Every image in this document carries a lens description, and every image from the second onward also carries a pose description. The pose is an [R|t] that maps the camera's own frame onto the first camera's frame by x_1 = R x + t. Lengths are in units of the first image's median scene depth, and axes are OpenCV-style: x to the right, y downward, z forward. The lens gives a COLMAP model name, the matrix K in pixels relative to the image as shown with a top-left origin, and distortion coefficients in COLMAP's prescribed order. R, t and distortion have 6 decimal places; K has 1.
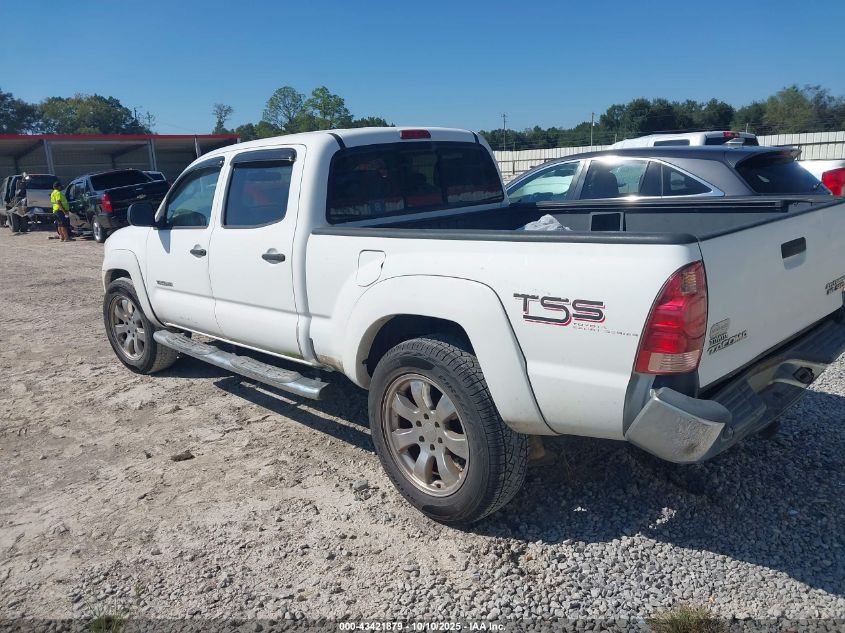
lens RADIAL K [[678.9, 0, 422.5], [0, 678.9, 316.5], [0, 0, 1]] dist [-0.002084, -0.001182]
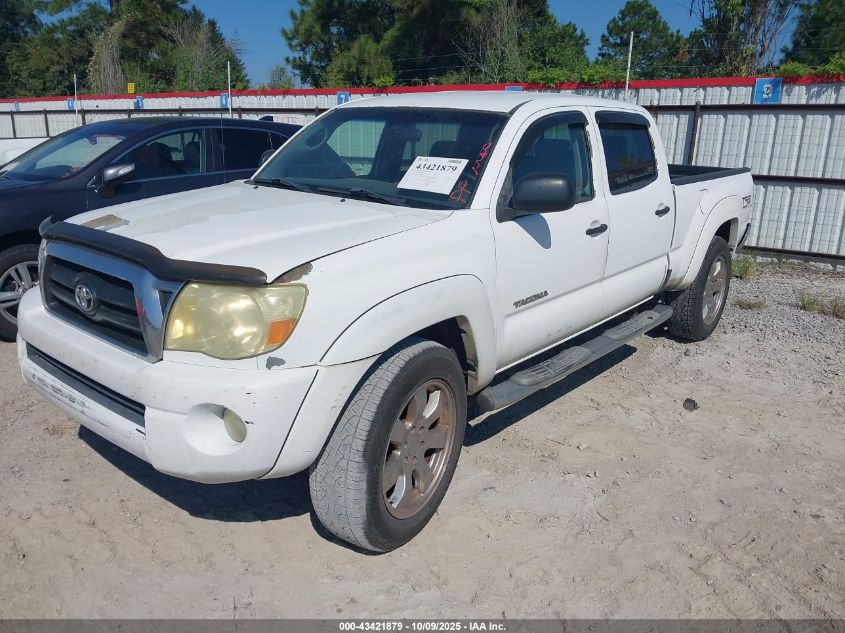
lens RADIAL K [[678.2, 0, 422.5], [0, 678.2, 316.5], [0, 0, 1]] dist [0.008284, 0.006795]
pose [[-0.136055, -0.209944, 0.968201, -1.174528], [0.209847, 0.949006, 0.235270, -0.242931], [-0.968222, 0.235184, -0.085061, 1.370307]]
